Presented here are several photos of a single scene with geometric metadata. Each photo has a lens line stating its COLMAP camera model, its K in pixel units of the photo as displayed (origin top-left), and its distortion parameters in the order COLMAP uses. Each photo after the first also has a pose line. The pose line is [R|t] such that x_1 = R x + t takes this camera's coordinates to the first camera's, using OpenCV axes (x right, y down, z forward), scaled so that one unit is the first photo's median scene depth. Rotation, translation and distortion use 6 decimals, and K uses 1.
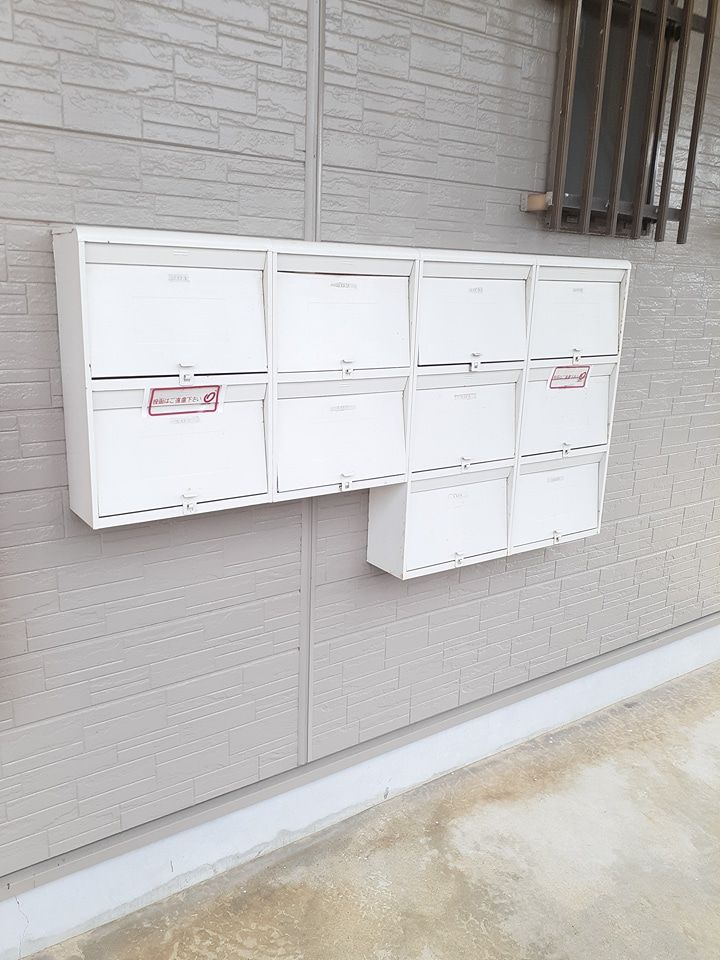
lens RADIAL K [[766.0, 0, 360.3], [0, 766.0, 480.3], [0, 0, 1]] dist [0.016204, -0.005100]
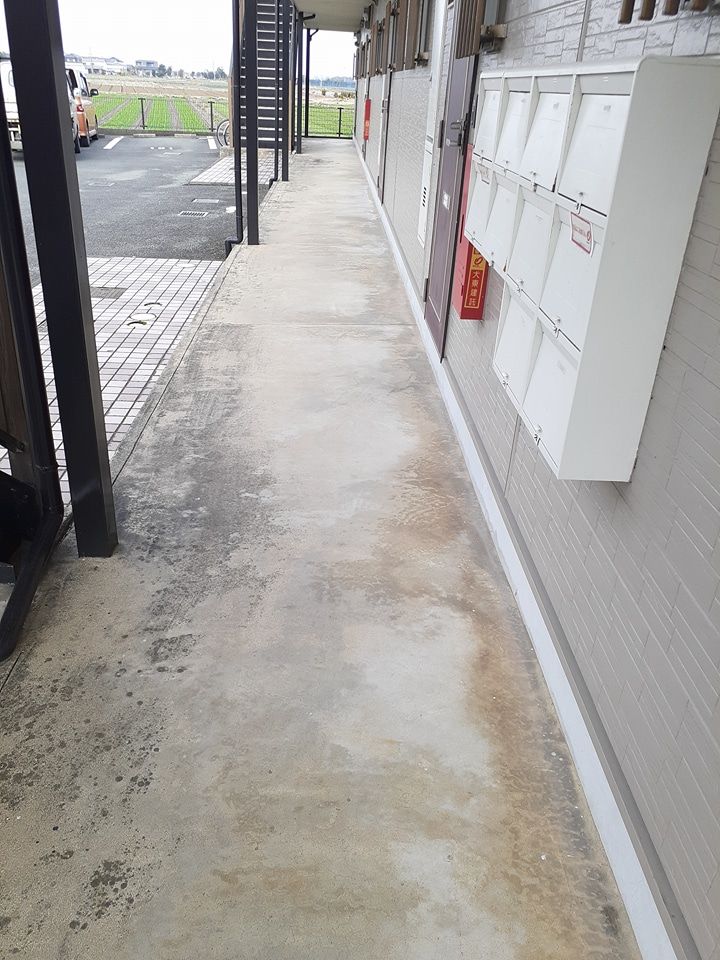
lens RADIAL K [[766.0, 0, 364.0], [0, 766.0, 481.8], [0, 0, 1]] dist [0.016204, -0.005100]
pose [[-0.535632, 0.320645, -0.781207, 1.049199], [-0.283642, 0.803045, 0.524087, -0.269388], [0.795390, 0.502301, -0.339188, 1.197093]]
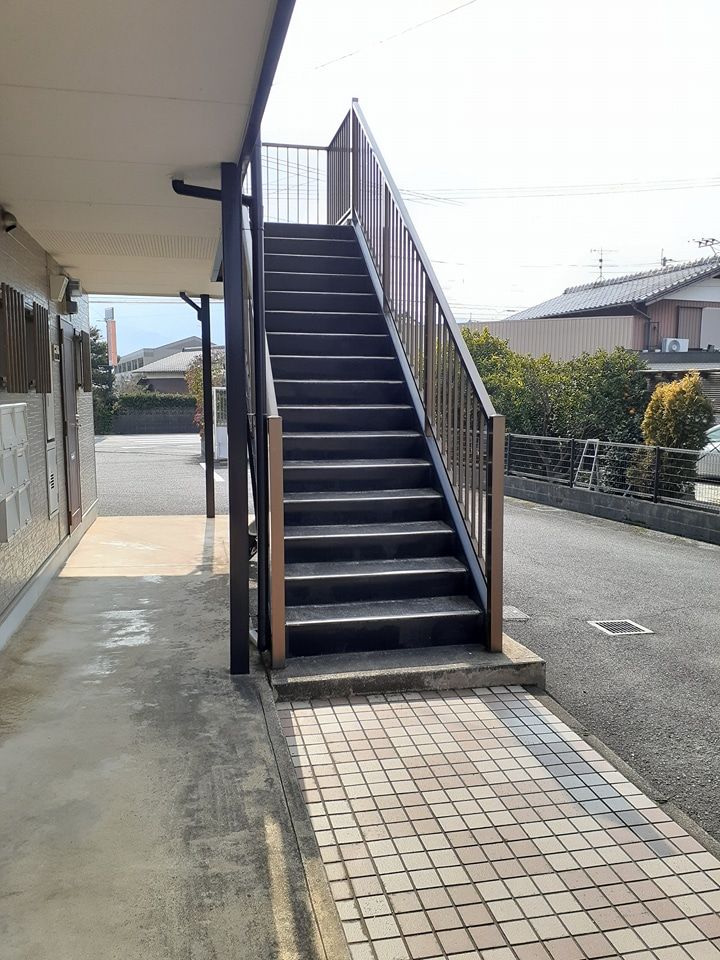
lens RADIAL K [[766.0, 0, 359.0], [0, 766.0, 481.3], [0, 0, 1]] dist [0.016204, -0.005100]
pose [[0.372535, -0.138500, 0.917625, -1.469391], [0.233154, 0.971053, 0.051908, 0.072149], [-0.898252, 0.194611, 0.394043, -0.797923]]
